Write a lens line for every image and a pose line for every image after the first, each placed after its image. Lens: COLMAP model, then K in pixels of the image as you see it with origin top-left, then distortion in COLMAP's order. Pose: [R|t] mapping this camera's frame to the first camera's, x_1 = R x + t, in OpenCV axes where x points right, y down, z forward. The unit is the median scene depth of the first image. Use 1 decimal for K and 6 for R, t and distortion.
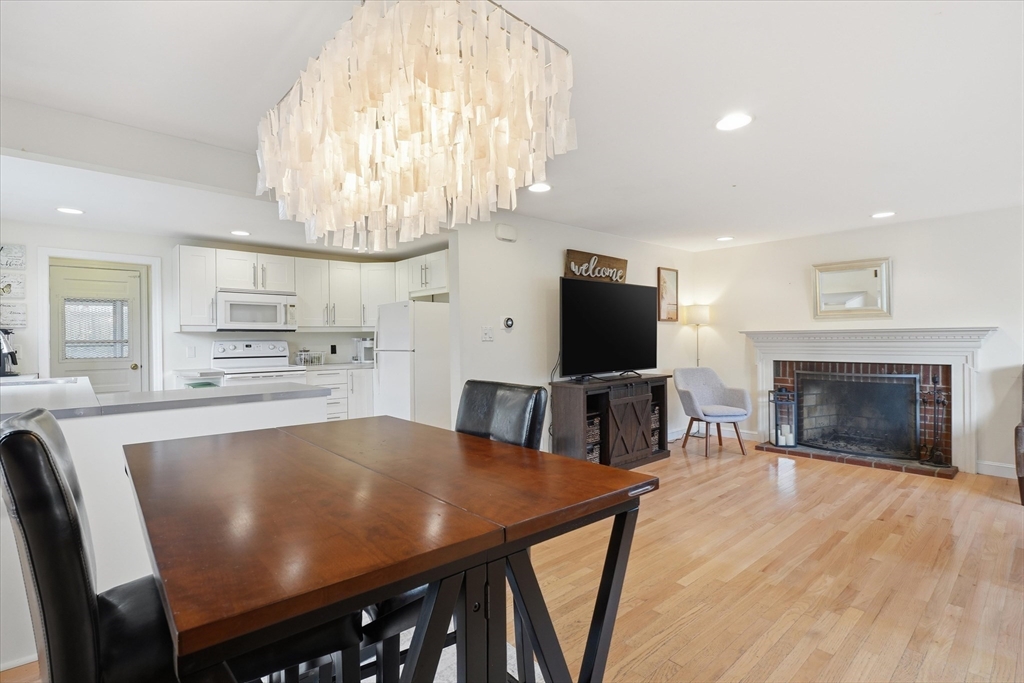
lens RADIAL K [[490.9, 0, 510.9], [0, 490.9, 341.3], [0, 0, 1]] dist [-0.002936, 0.001313]
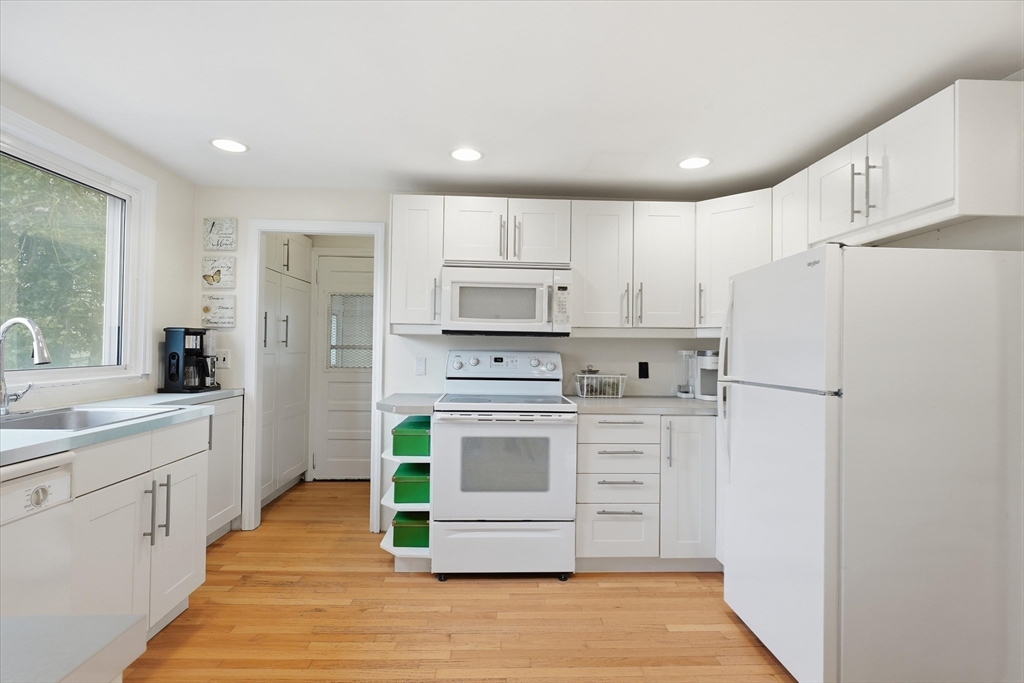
lens RADIAL K [[490.9, 0, 510.9], [0, 490.9, 341.3], [0, 0, 1]] dist [-0.002936, 0.001313]
pose [[0.770549, 0.011594, -0.637276, -0.155604], [-0.024648, 0.999629, -0.011617, -0.006774], [0.636904, 0.024659, 0.770548, 0.593421]]
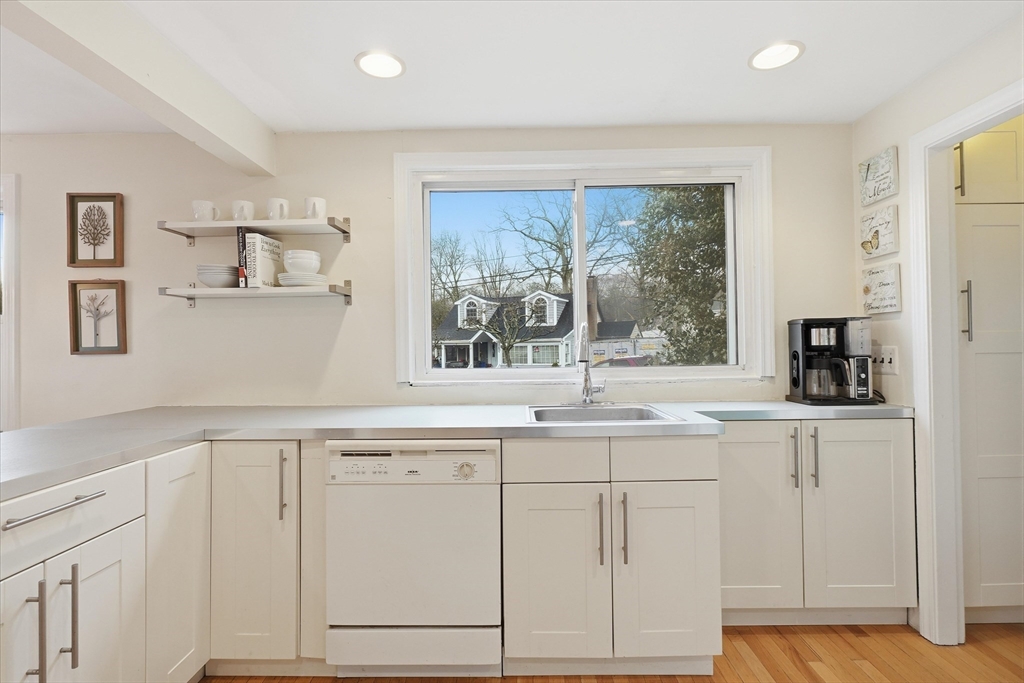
lens RADIAL K [[490.9, 0, 510.9], [0, 490.9, 341.3], [0, 0, 1]] dist [-0.002936, 0.001313]
pose [[-0.674588, 0.012281, -0.738093, -0.313824], [0.015722, 0.999874, 0.002268, -0.004706], [0.738027, -0.010074, -0.674696, 0.897408]]
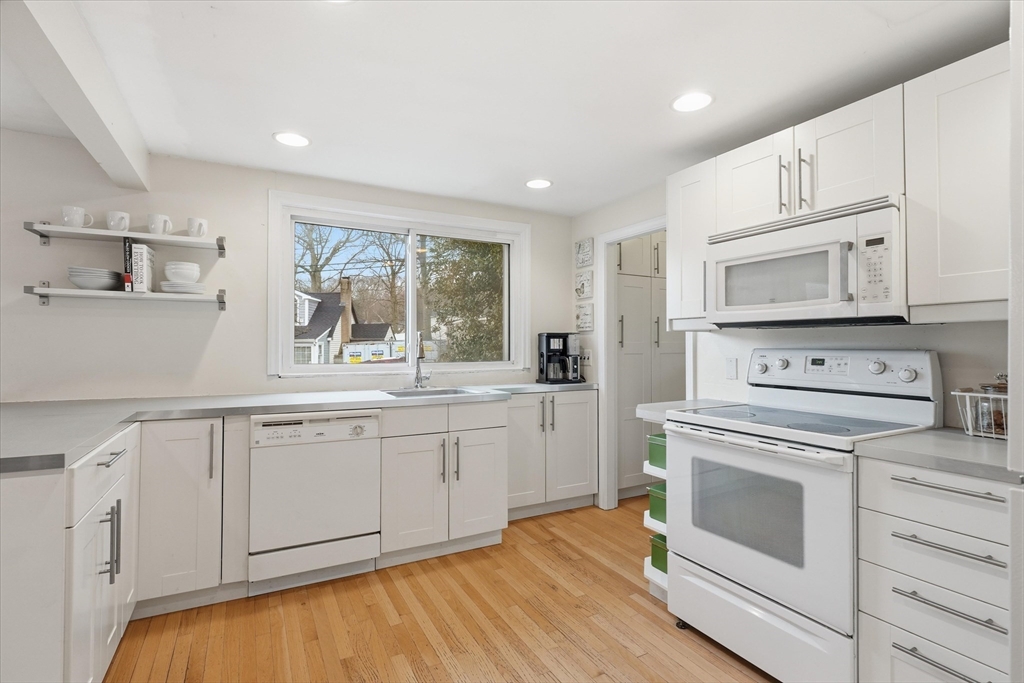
lens RADIAL K [[490.9, 0, 510.9], [0, 490.9, 341.3], [0, 0, 1]] dist [-0.002936, 0.001313]
pose [[-0.234096, -0.000243, -0.972213, -0.086650], [-0.003767, 0.999993, 0.000657, -0.007370], [0.972206, 0.003816, -0.234095, 0.914395]]
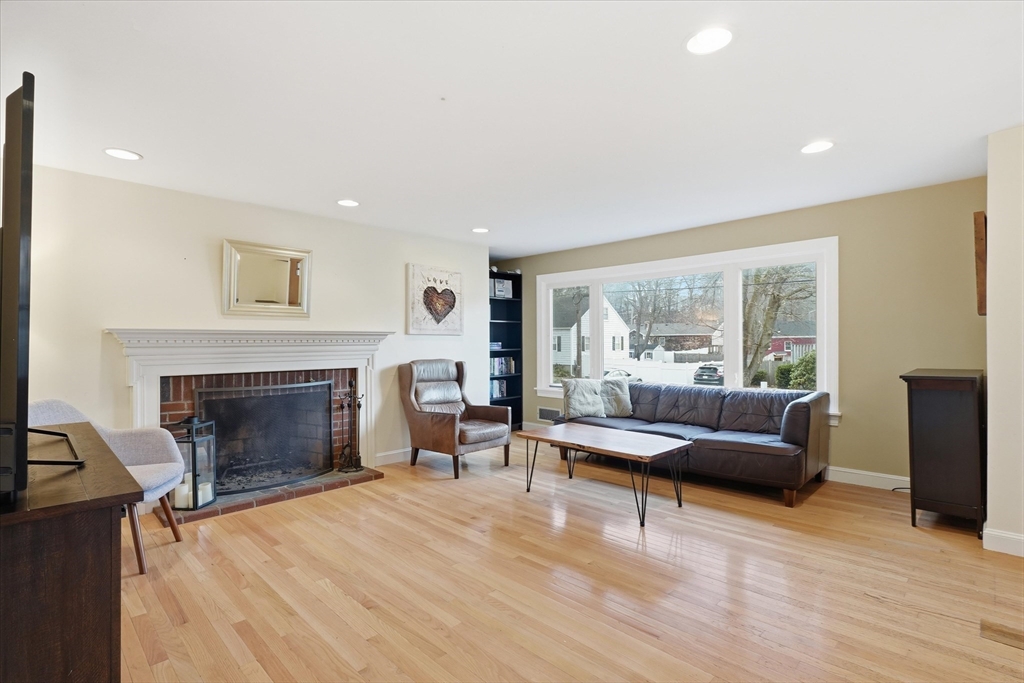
lens RADIAL K [[490.9, 0, 510.9], [0, 490.9, 341.3], [0, 0, 1]] dist [-0.002936, 0.001313]
pose [[-0.055498, 0.010353, 0.998405, -0.126933], [0.009707, 0.999905, -0.009829, 0.005179], [-0.998412, 0.009146, -0.055593, 0.647733]]
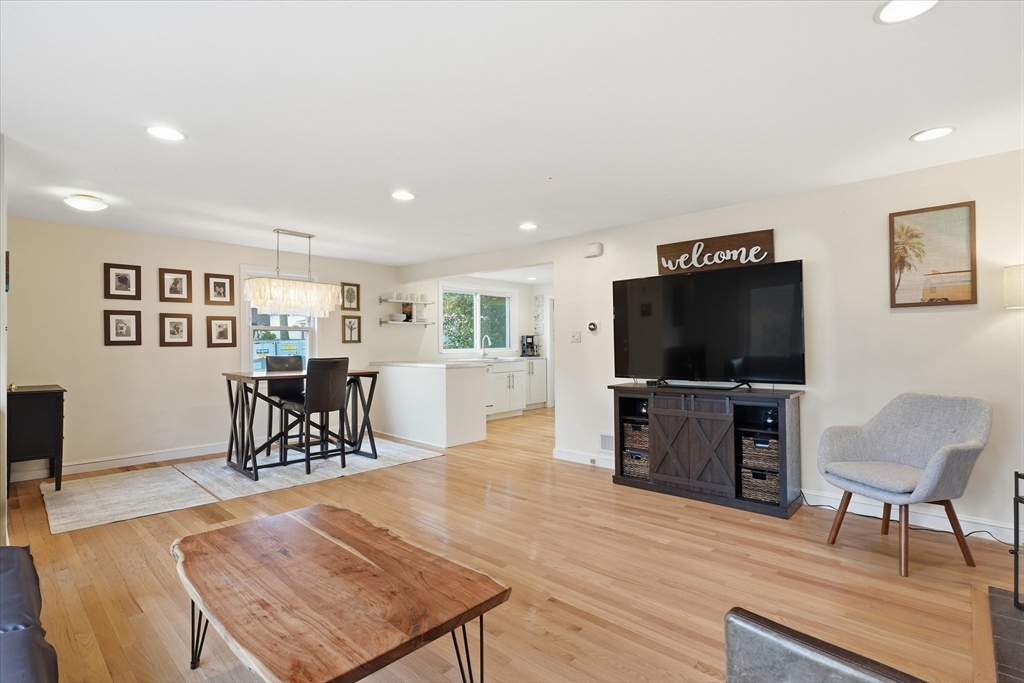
lens RADIAL K [[490.9, 0, 510.9], [0, 490.9, 341.3], [0, 0, 1]] dist [-0.002936, 0.001313]
pose [[0.094889, 0.003913, -0.995480, 0.940451], [0.002208, 0.999989, 0.004141, -0.006399], [0.995485, -0.002591, 0.094879, 0.569326]]
